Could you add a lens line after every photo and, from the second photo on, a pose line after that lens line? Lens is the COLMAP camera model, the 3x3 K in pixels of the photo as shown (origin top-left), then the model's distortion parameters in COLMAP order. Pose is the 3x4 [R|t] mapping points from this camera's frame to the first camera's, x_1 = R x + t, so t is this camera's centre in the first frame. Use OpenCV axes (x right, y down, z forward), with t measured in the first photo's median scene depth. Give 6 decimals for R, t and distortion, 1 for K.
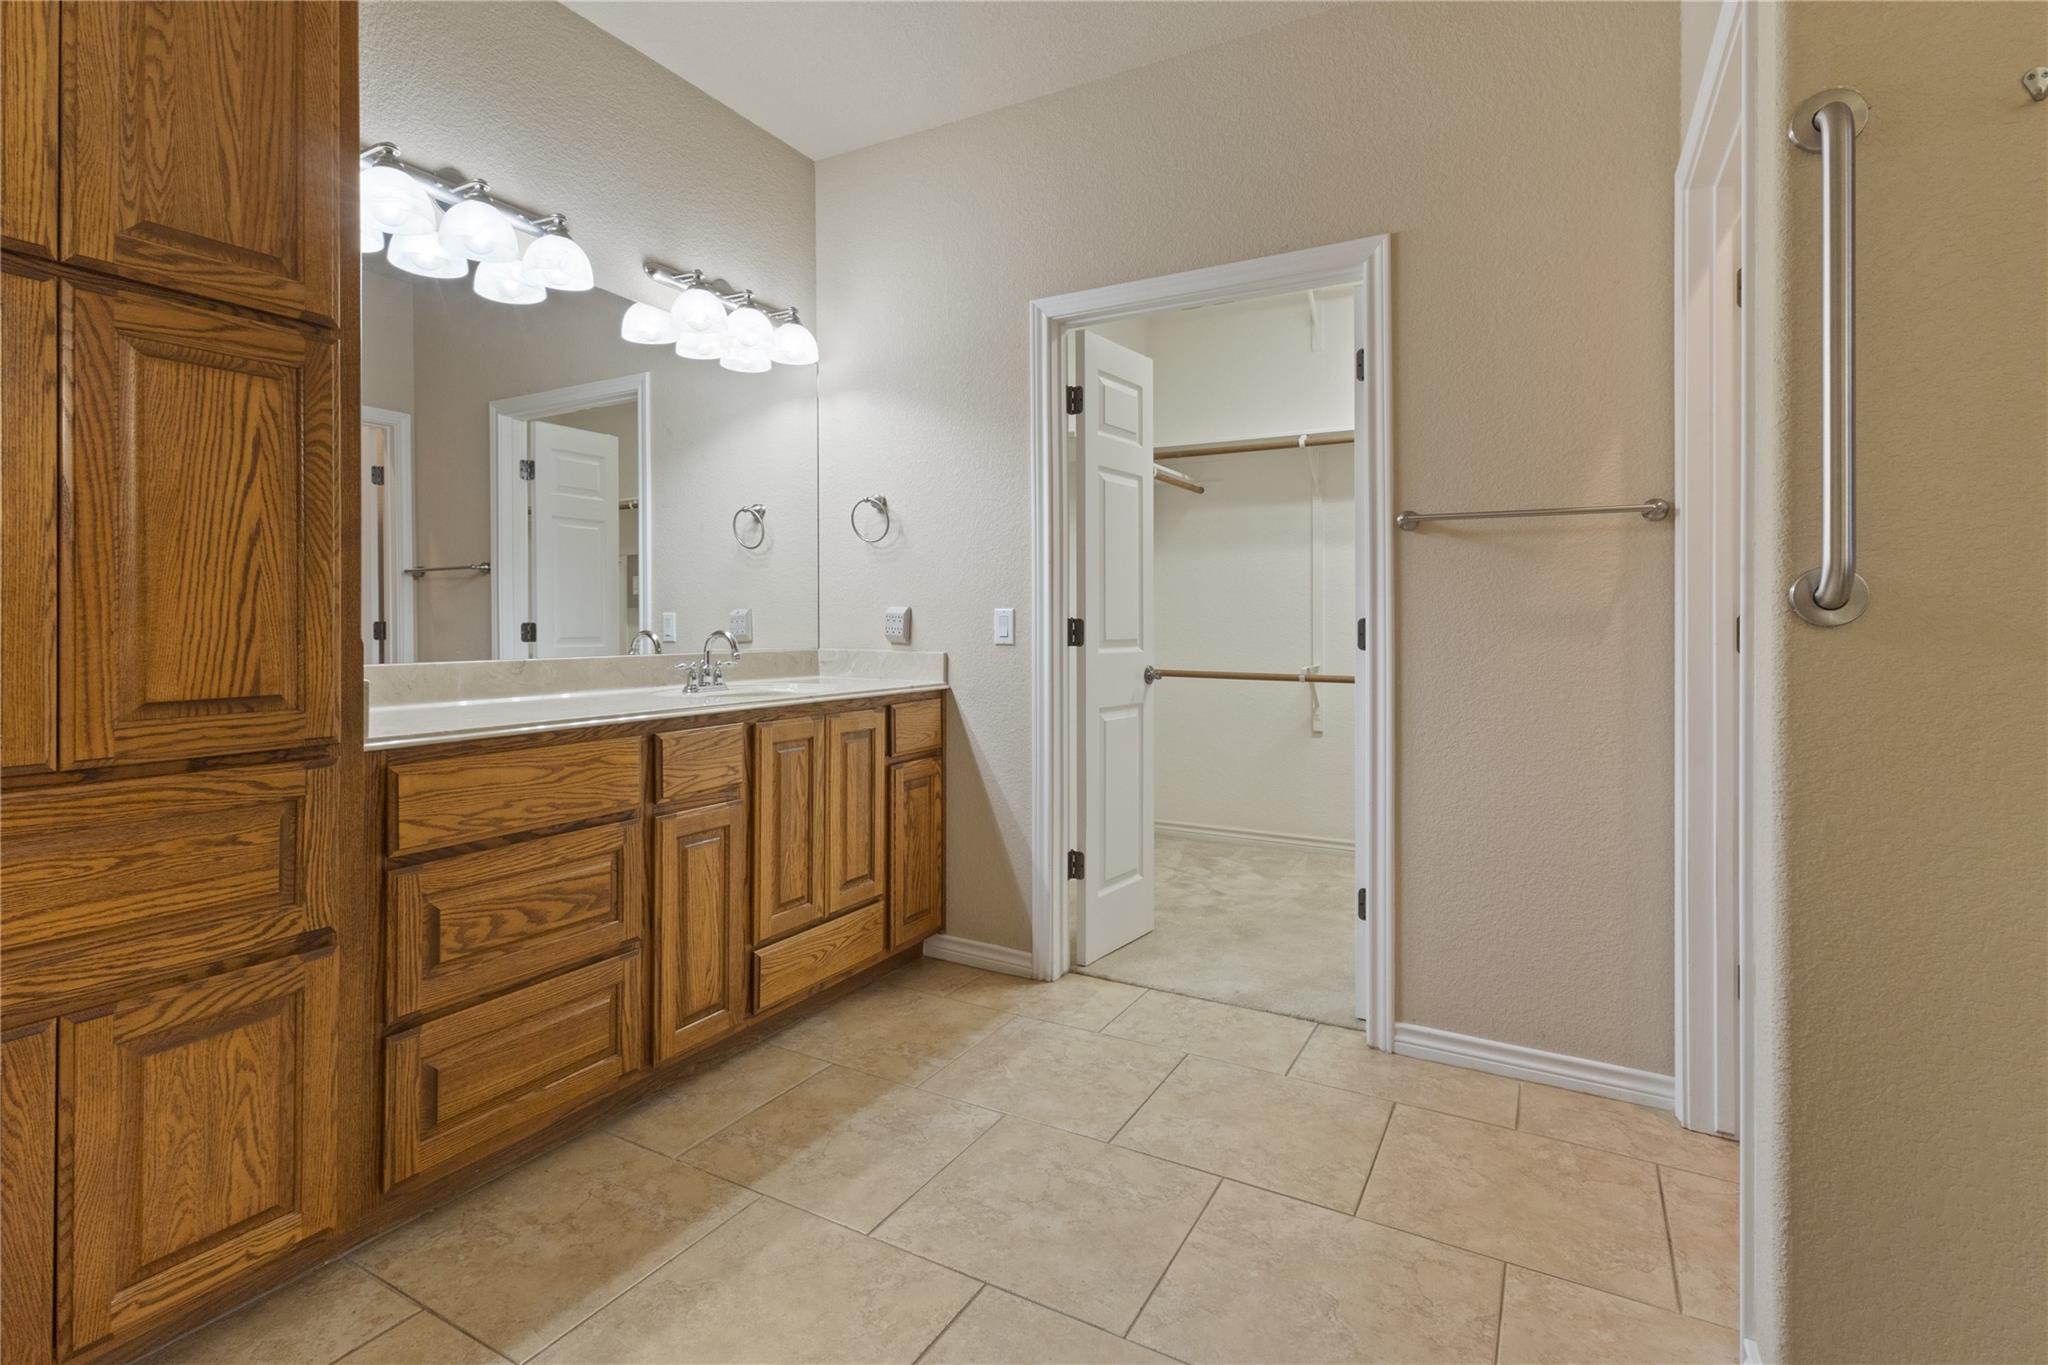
lens RADIAL K [[961.2, 0, 1016.9], [0, 961.2, 634.4], [0, 0, 1]] dist [0.001294, 0.000133]
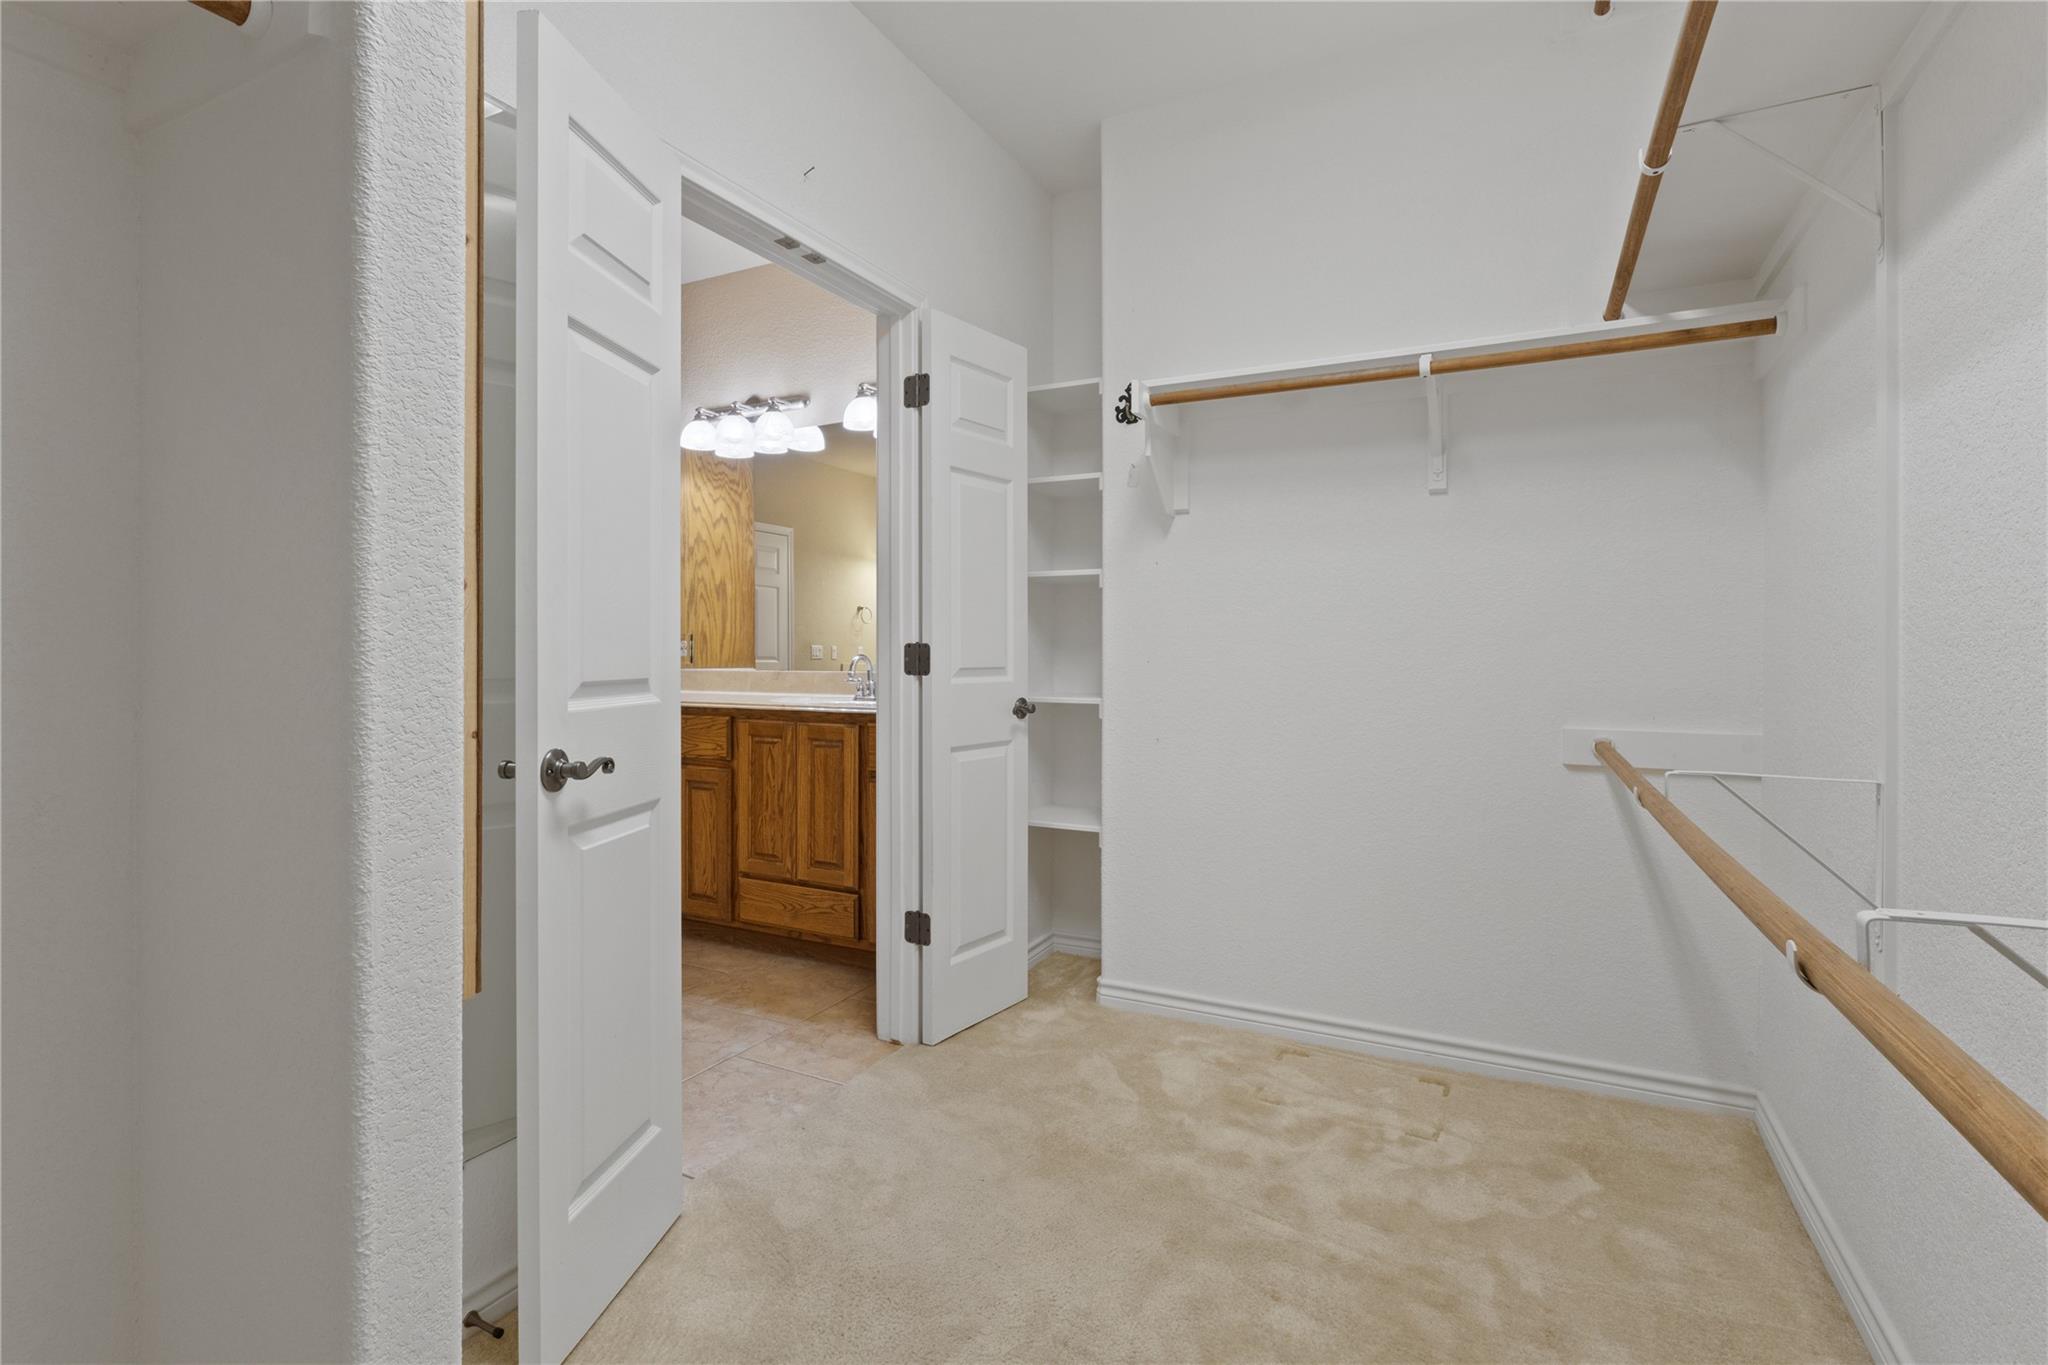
lens RADIAL K [[979.8, 0, 1024.0], [0, 979.8, 682.5], [0, 0, 1]] dist [0.021417, 0.000057]
pose [[0.047765, 0.025803, -0.998525, 1.075410], [-0.021425, 0.999463, 0.024802, -0.006144], [0.998629, 0.020209, 0.048293, 1.200474]]
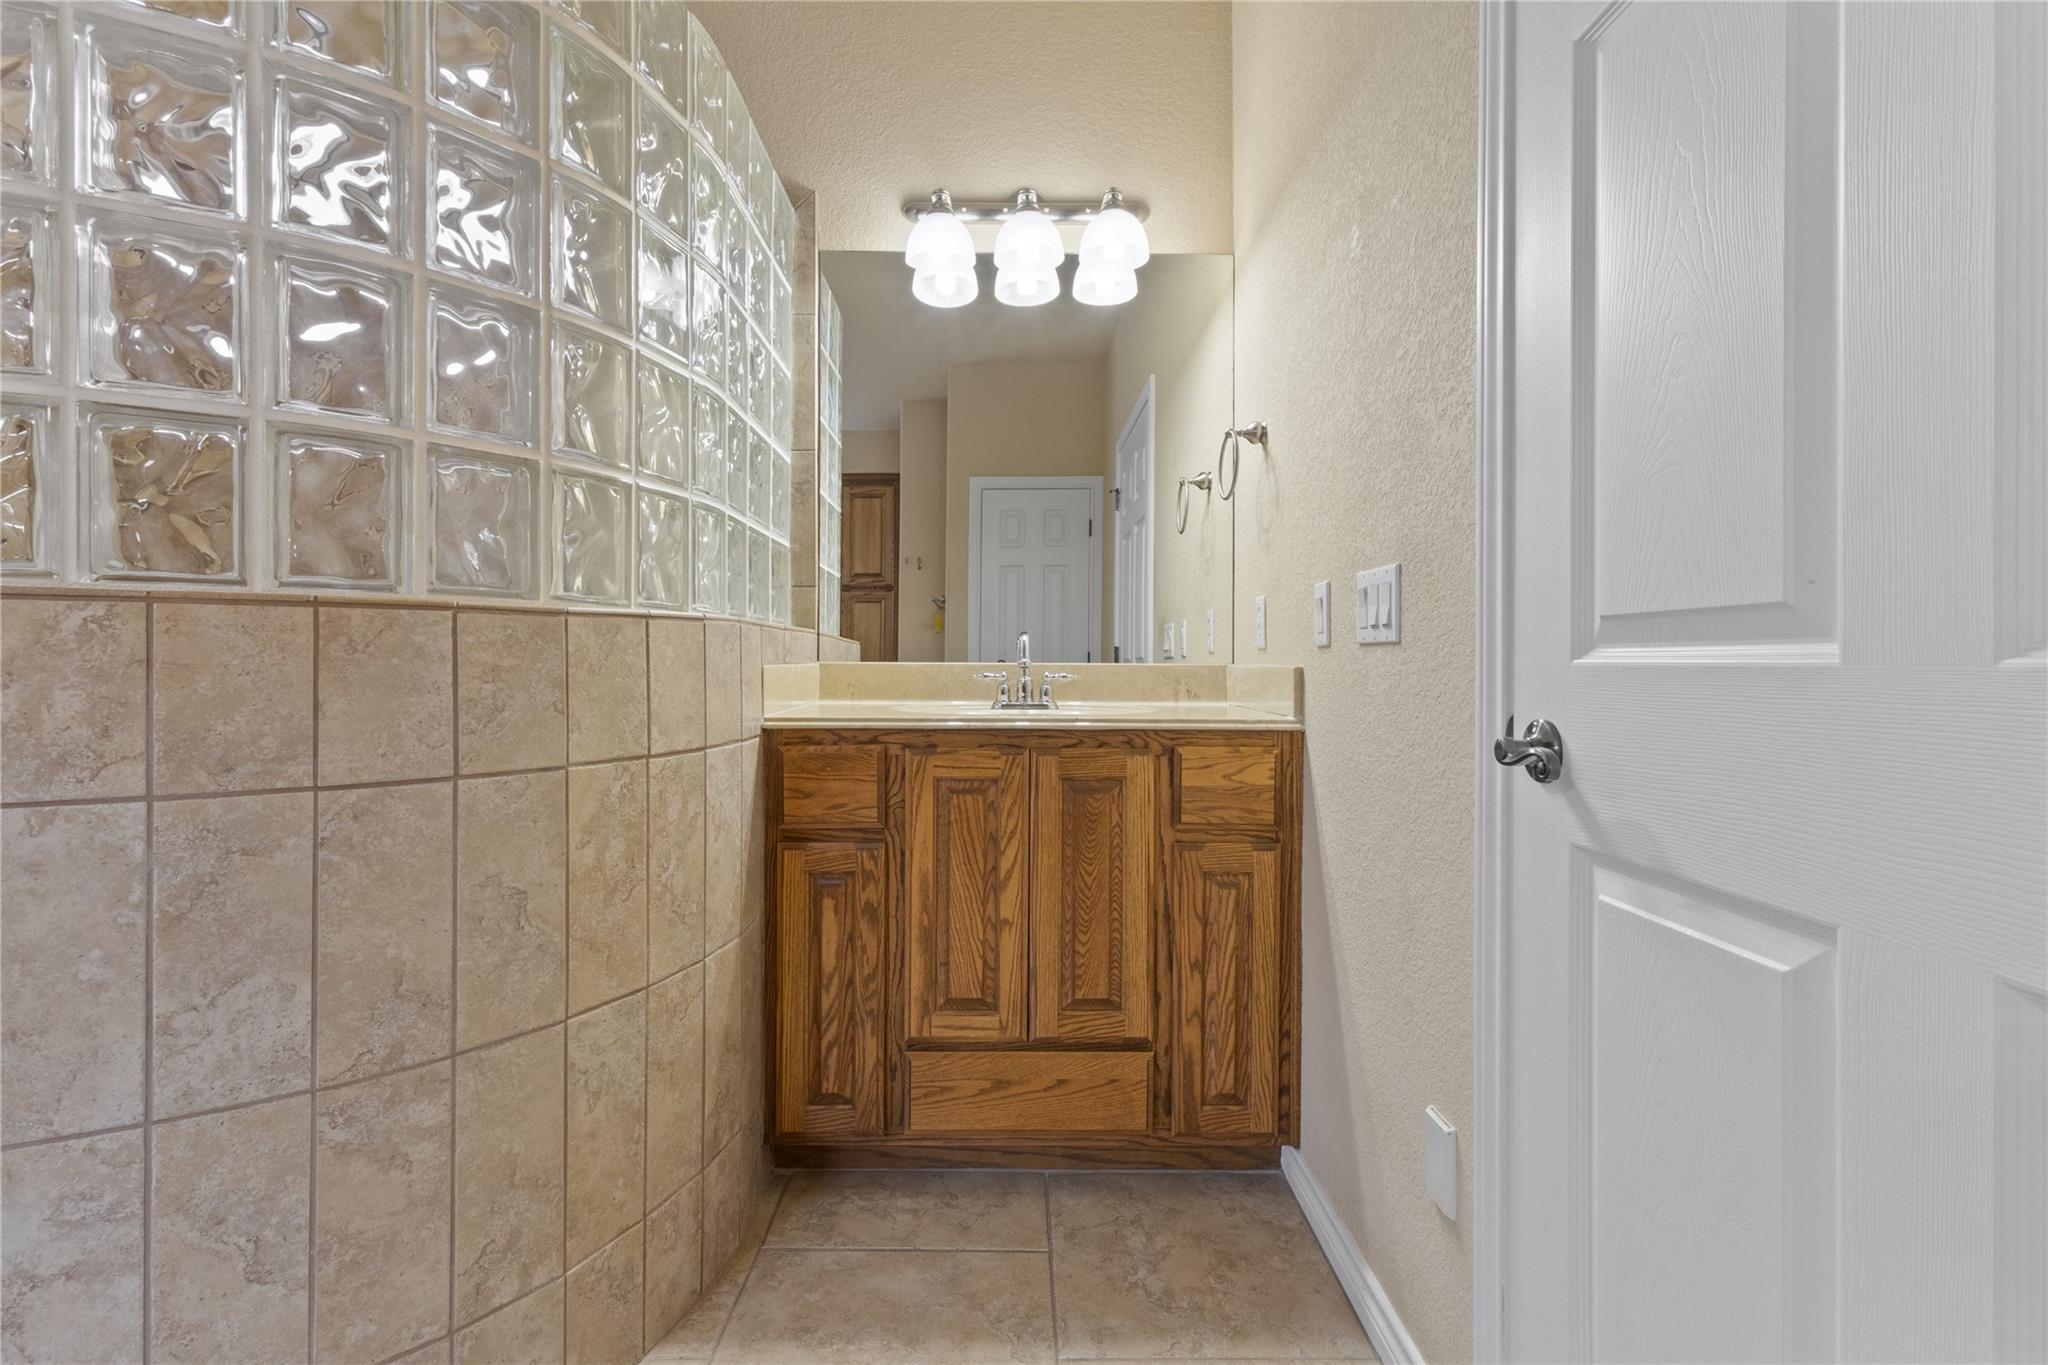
lens RADIAL K [[961.2, 0, 1016.9], [0, 961.2, 634.4], [0, 0, 1]] dist [0.001294, 0.000133]
pose [[0.504333, -0.005679, -0.863491, 0.384853], [-0.008068, 0.999904, -0.011289, 0.006653], [0.863472, 0.012660, 0.504238, 0.621719]]
